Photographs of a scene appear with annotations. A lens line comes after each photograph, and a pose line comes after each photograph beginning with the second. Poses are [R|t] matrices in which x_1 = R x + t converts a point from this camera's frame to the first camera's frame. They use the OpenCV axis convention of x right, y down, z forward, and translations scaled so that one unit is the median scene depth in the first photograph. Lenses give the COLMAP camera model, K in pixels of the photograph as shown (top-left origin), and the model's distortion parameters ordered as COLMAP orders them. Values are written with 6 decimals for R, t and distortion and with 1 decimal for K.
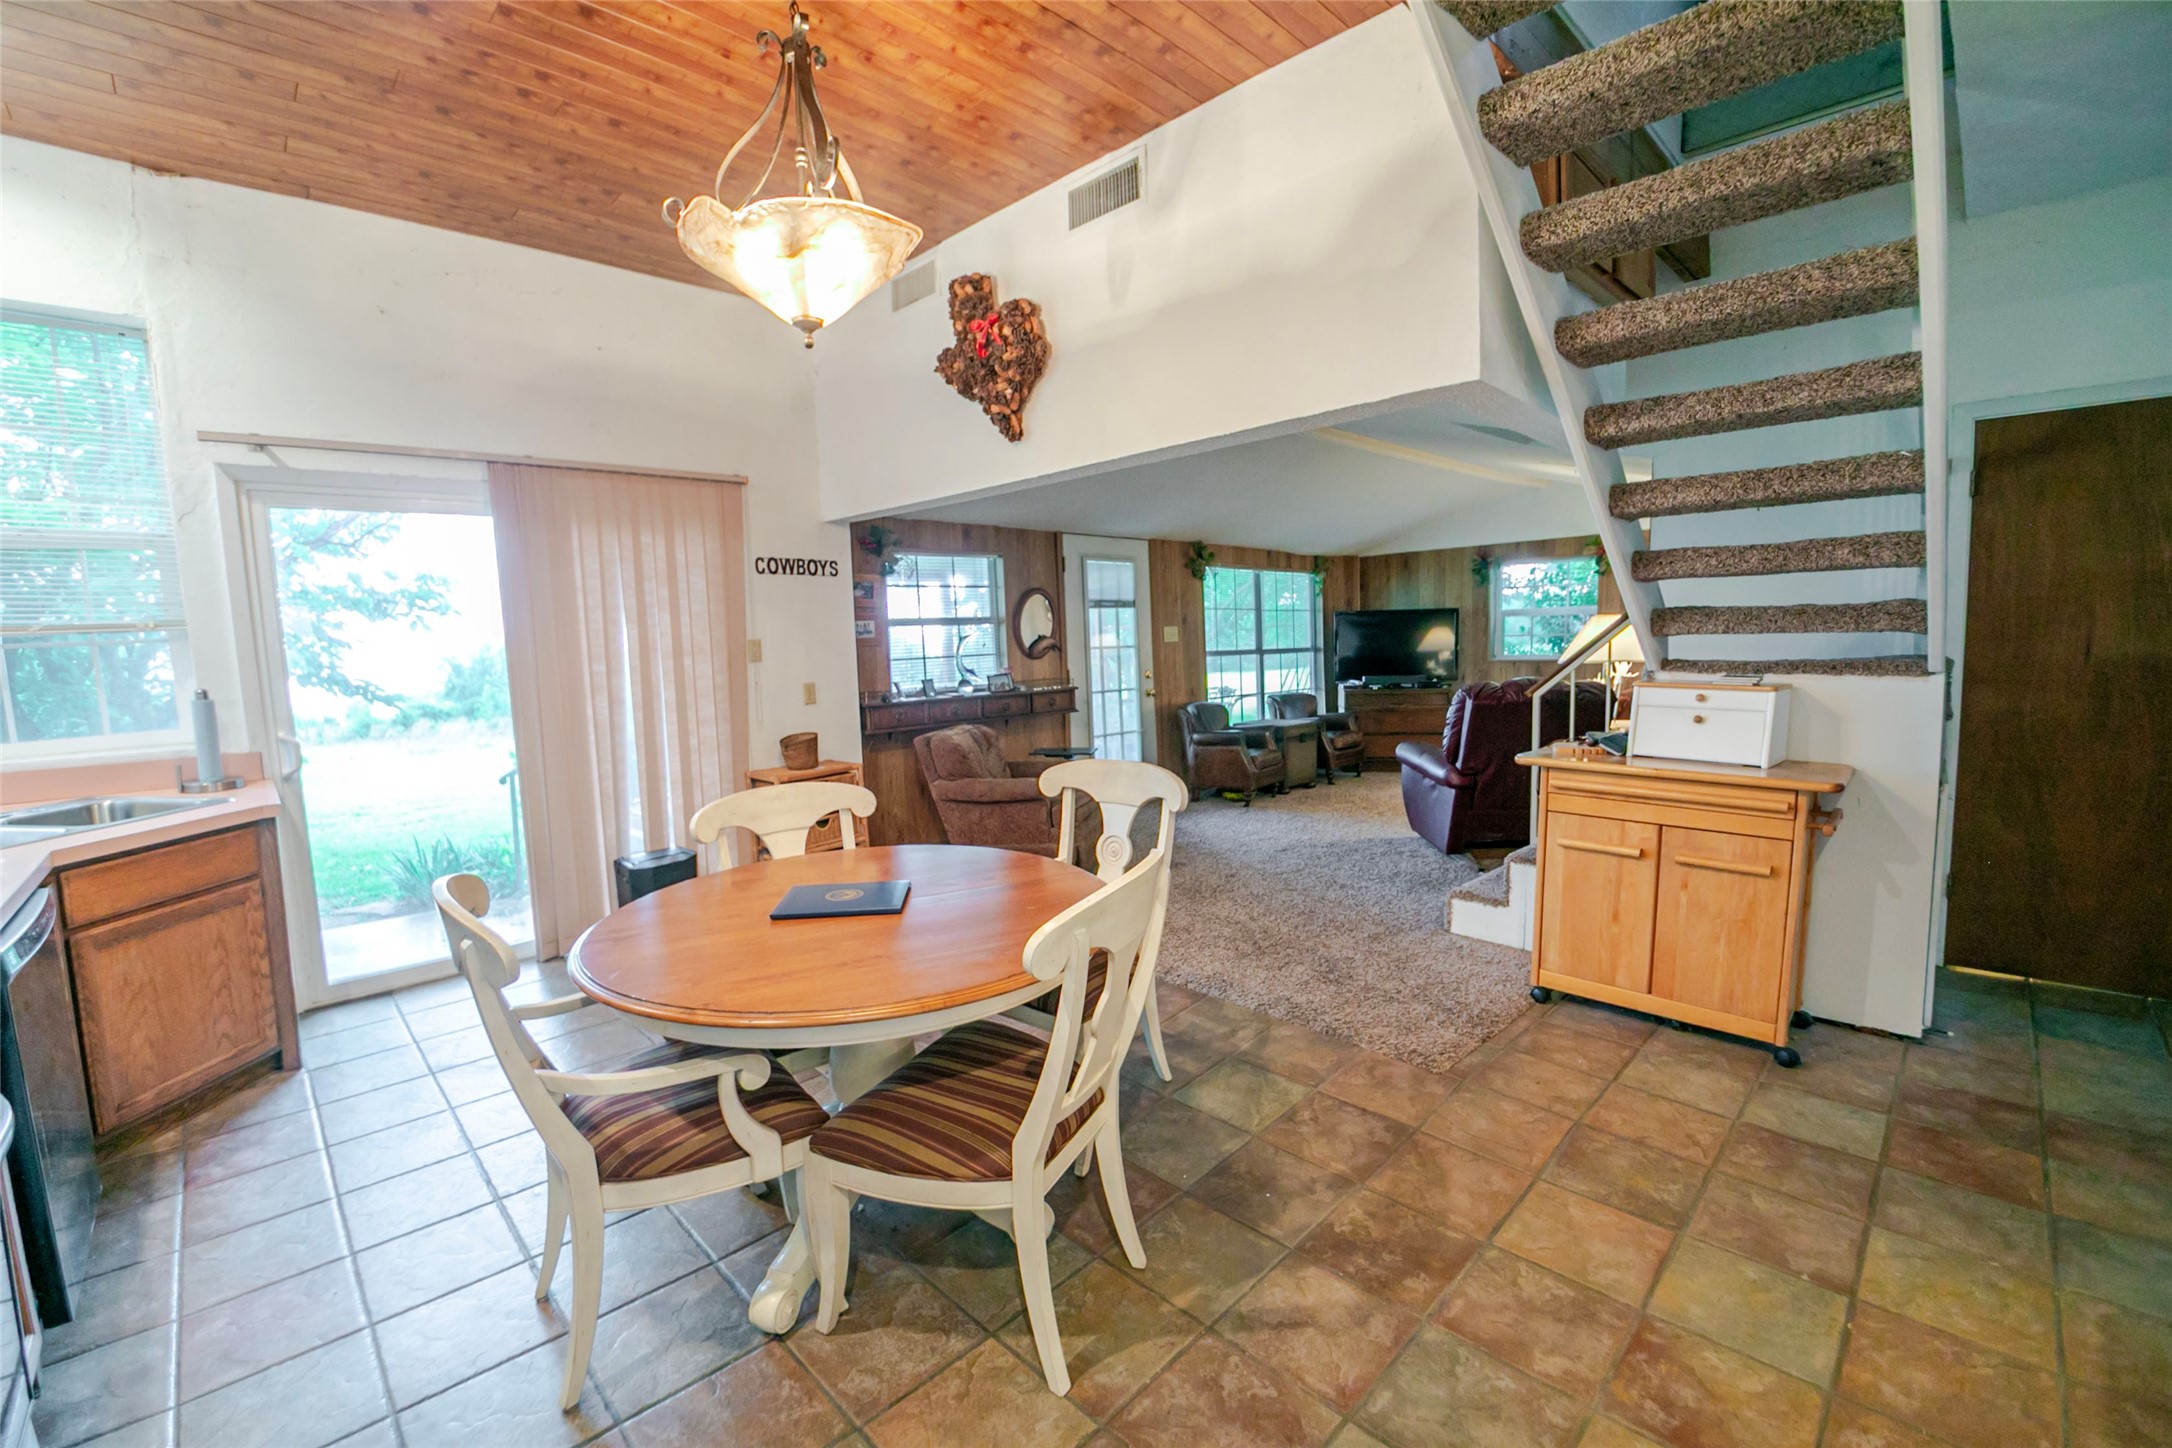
lens RADIAL K [[906.4, 0, 1064.5], [0, 906.4, 731.8], [0, 0, 1]] dist [-0.017373, -0.006344]
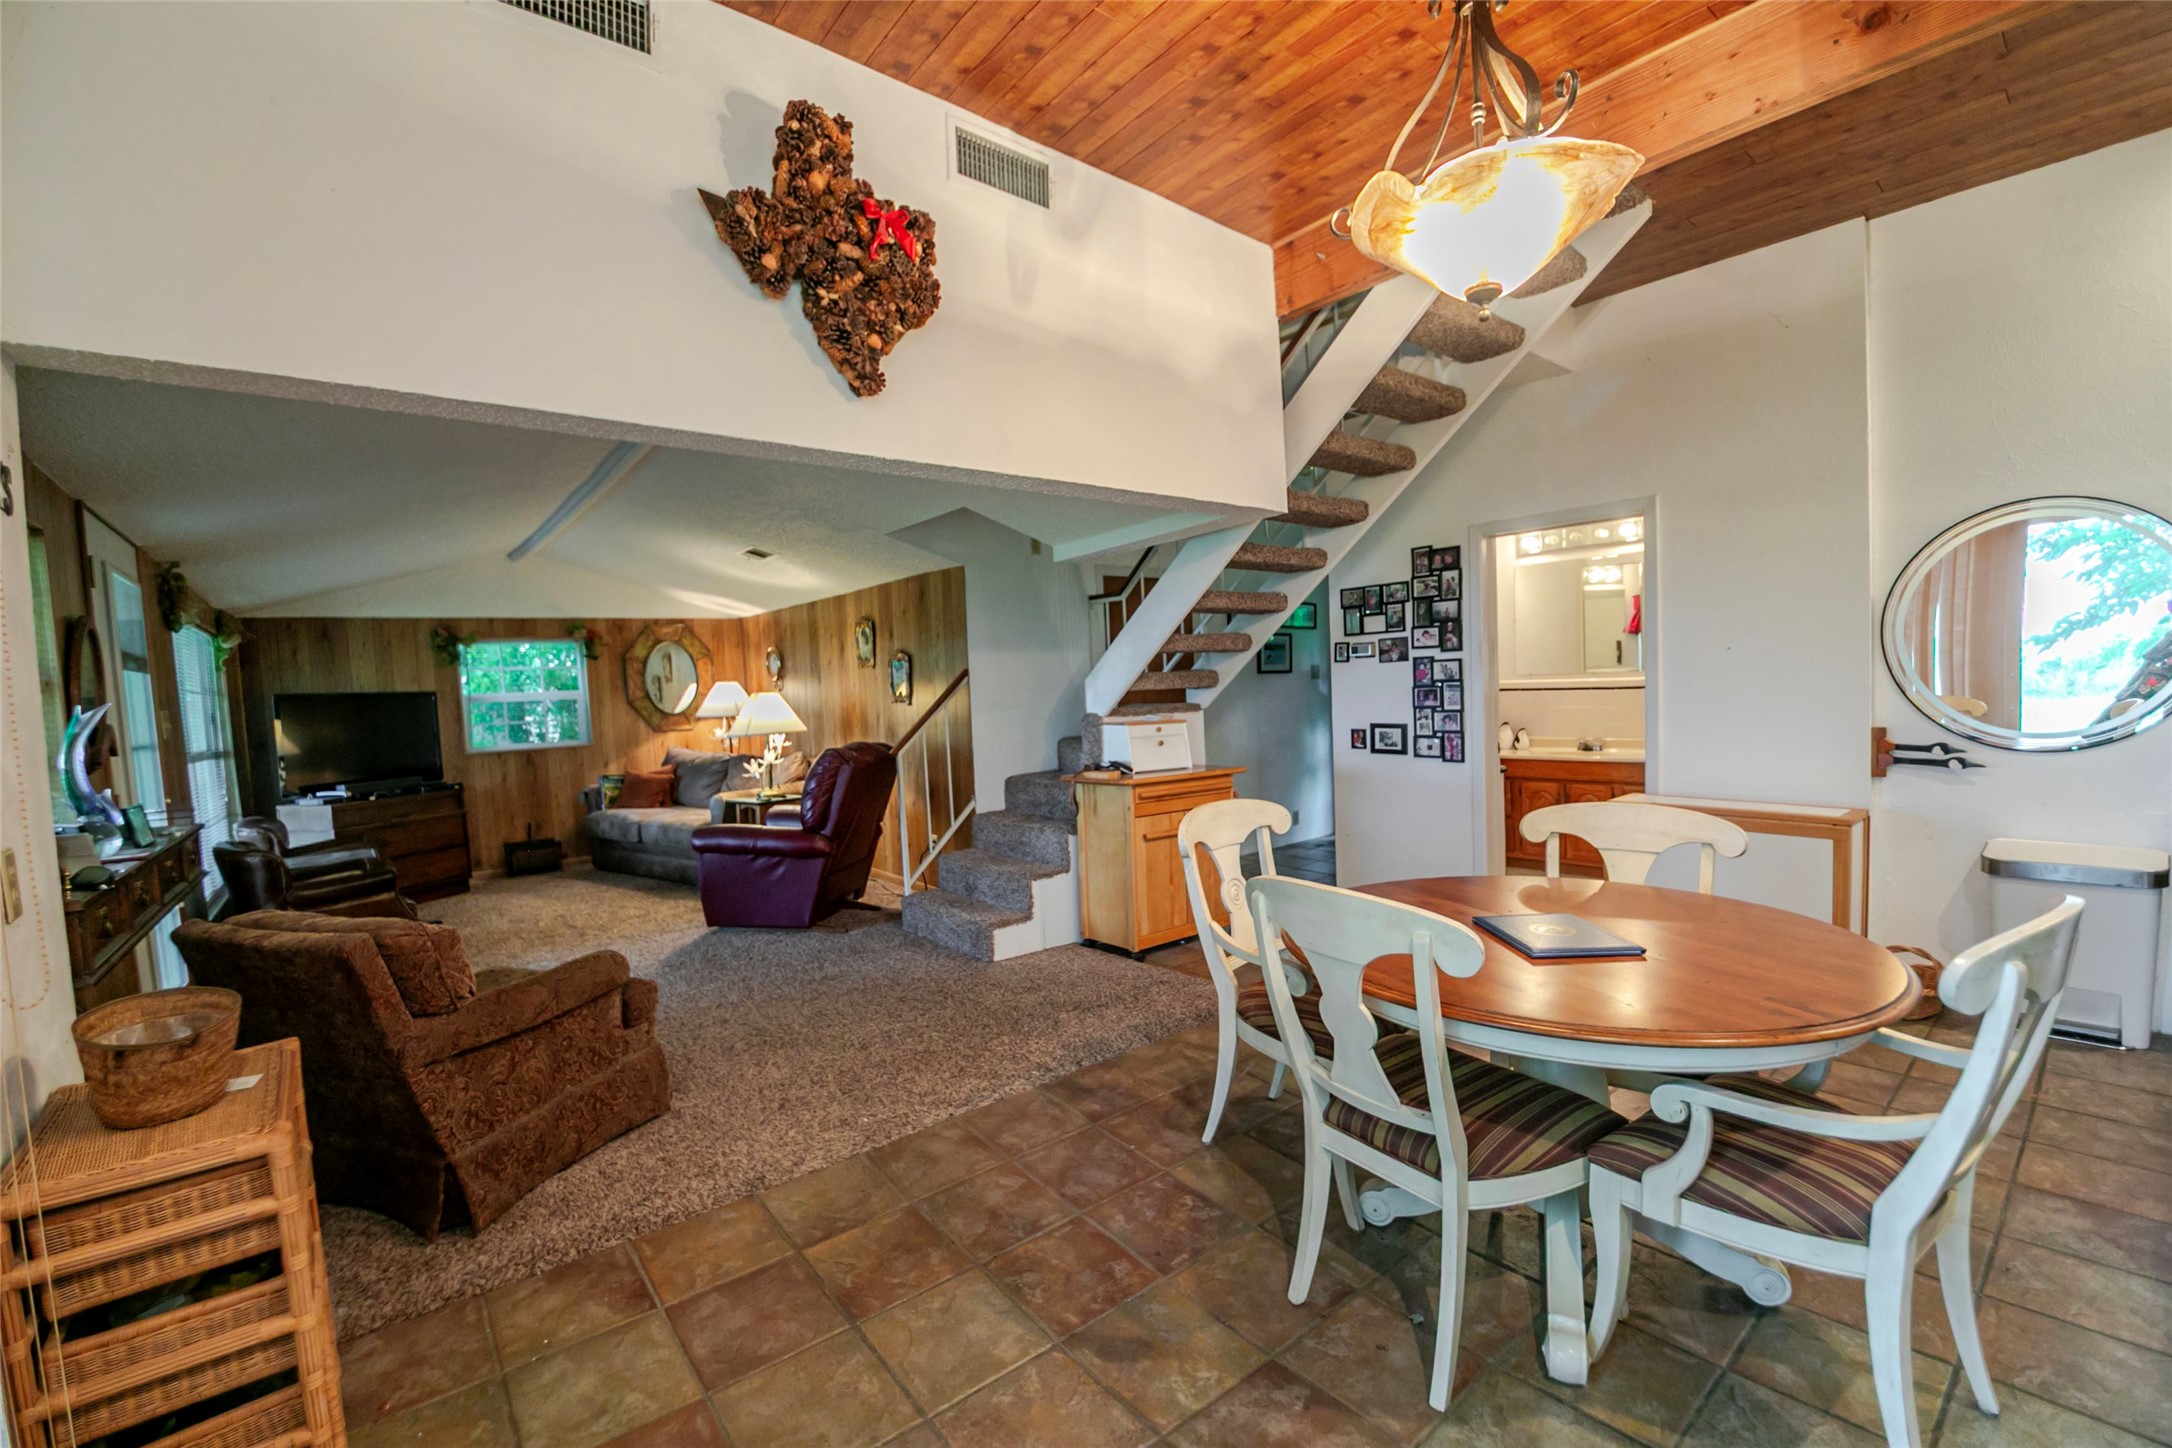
lens RADIAL K [[906.4, 0, 1078.4], [0, 906.4, 730.2], [0, 0, 1]] dist [-0.017373, -0.006344]
pose [[0.084207, -0.021776, 0.996210, -0.555151], [0.145717, 0.989282, 0.009307, -0.045772], [-0.985736, 0.144381, 0.086477, 0.636666]]
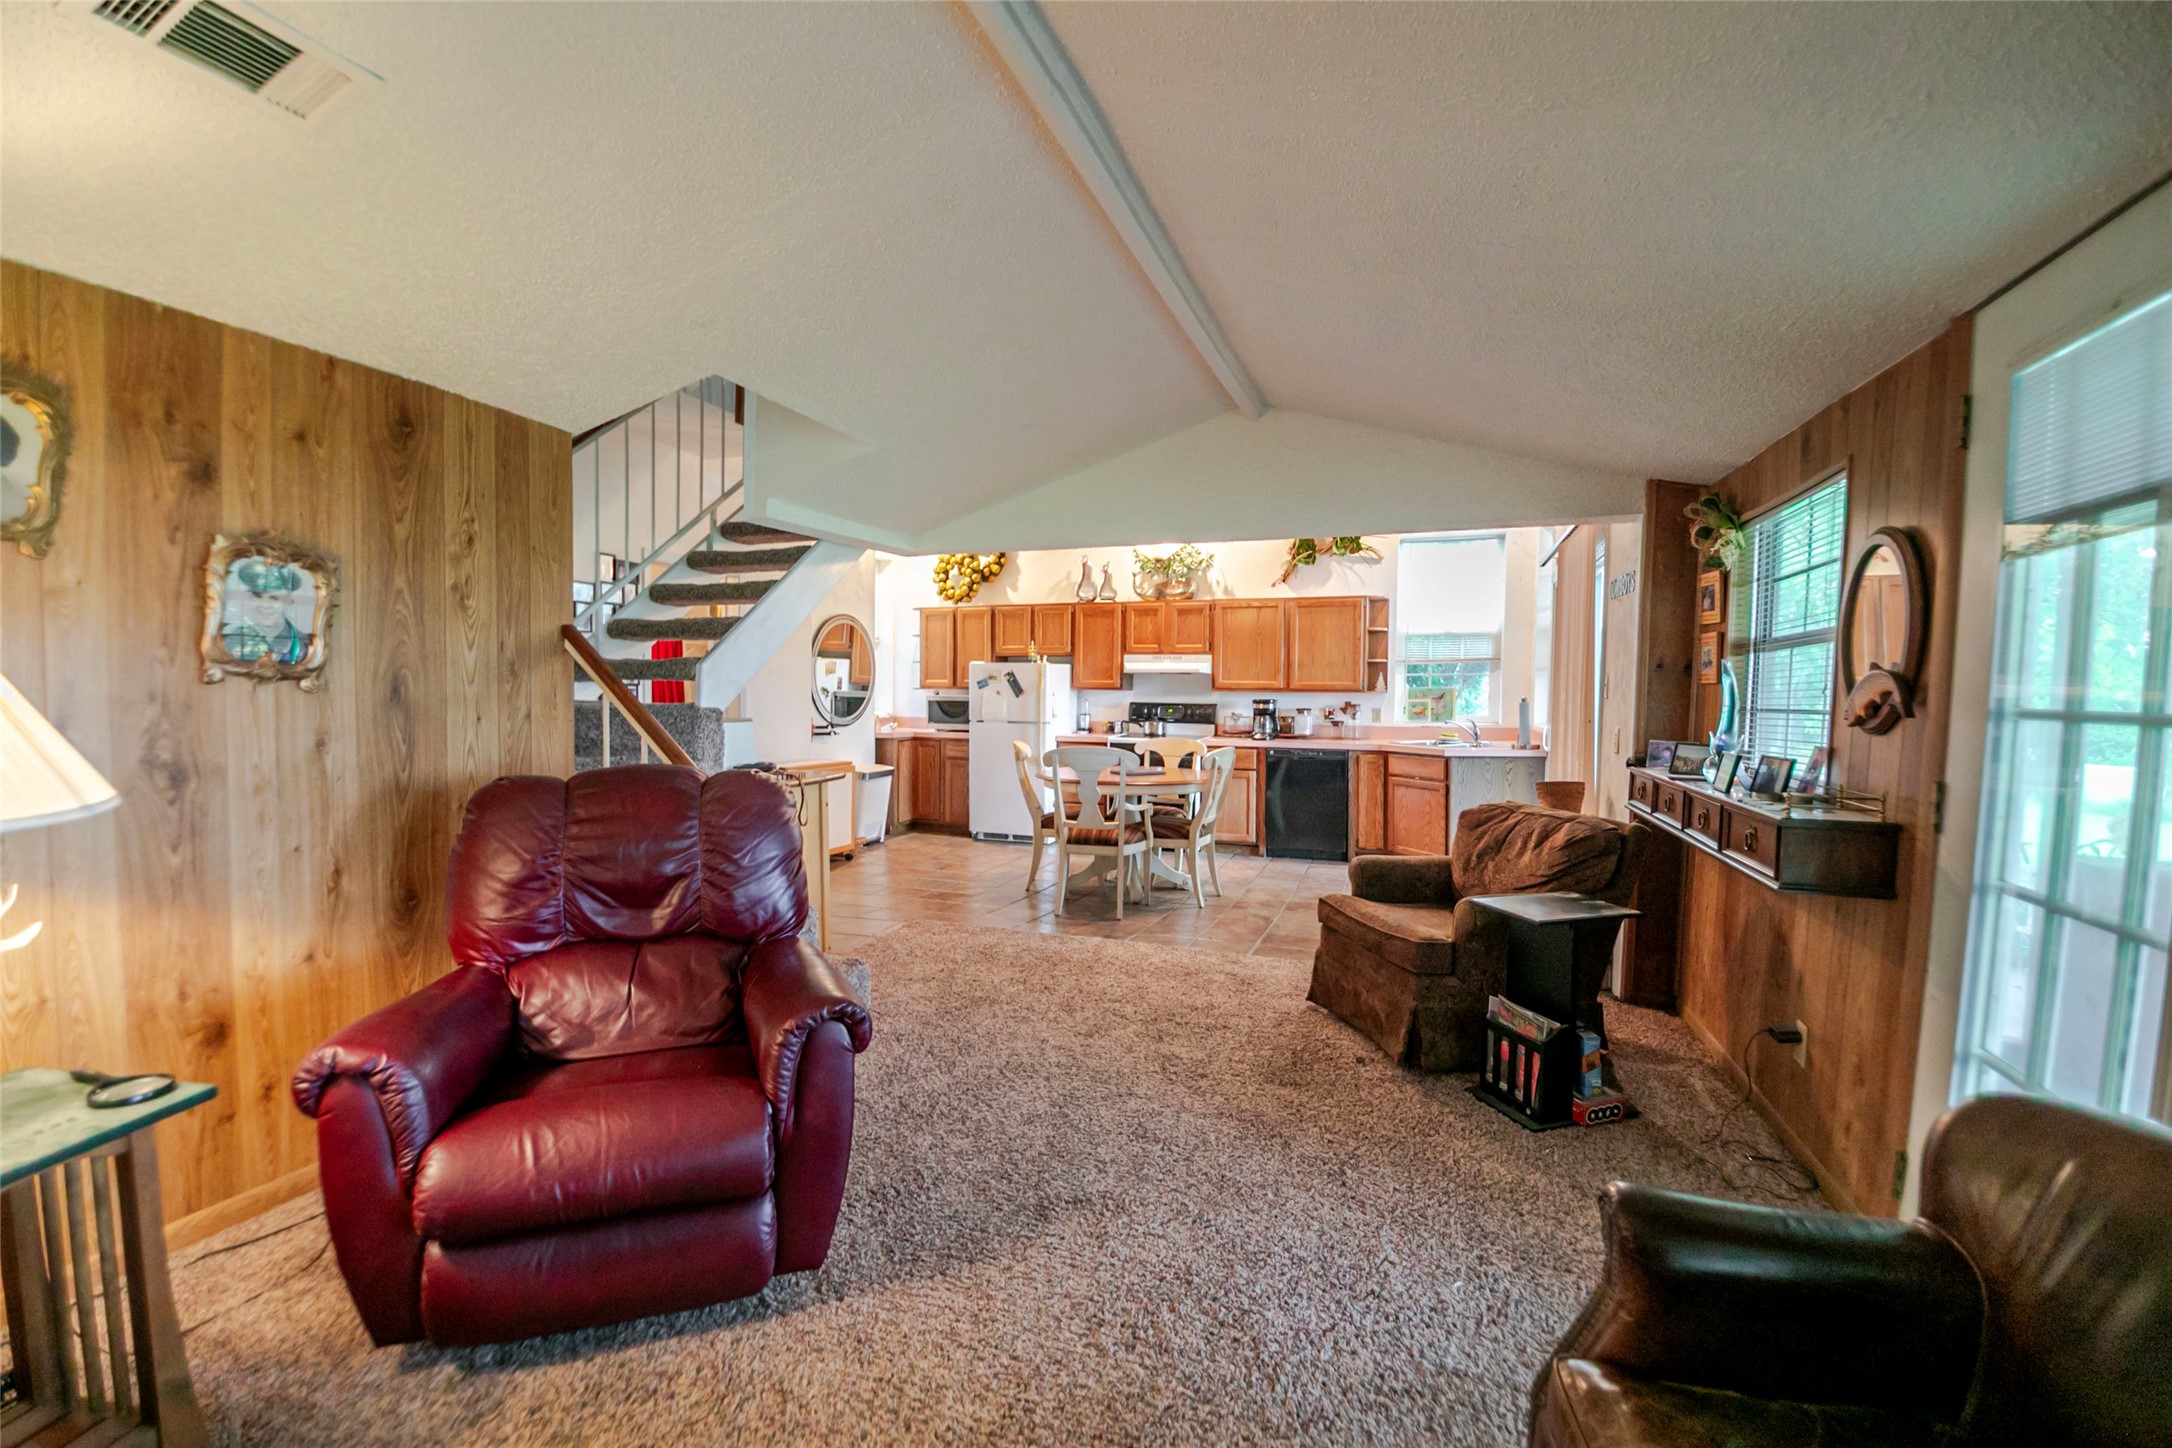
lens RADIAL K [[906.4, 0, 1064.4], [0, 906.4, 740.6], [0, 0, 1]] dist [-0.017373, -0.006344]
pose [[-0.903770, 0.043744, -0.425777, 0.524459], [-0.031042, 0.985445, 0.167136, -0.168165], [0.426891, 0.164269, -0.889258, 1.550568]]
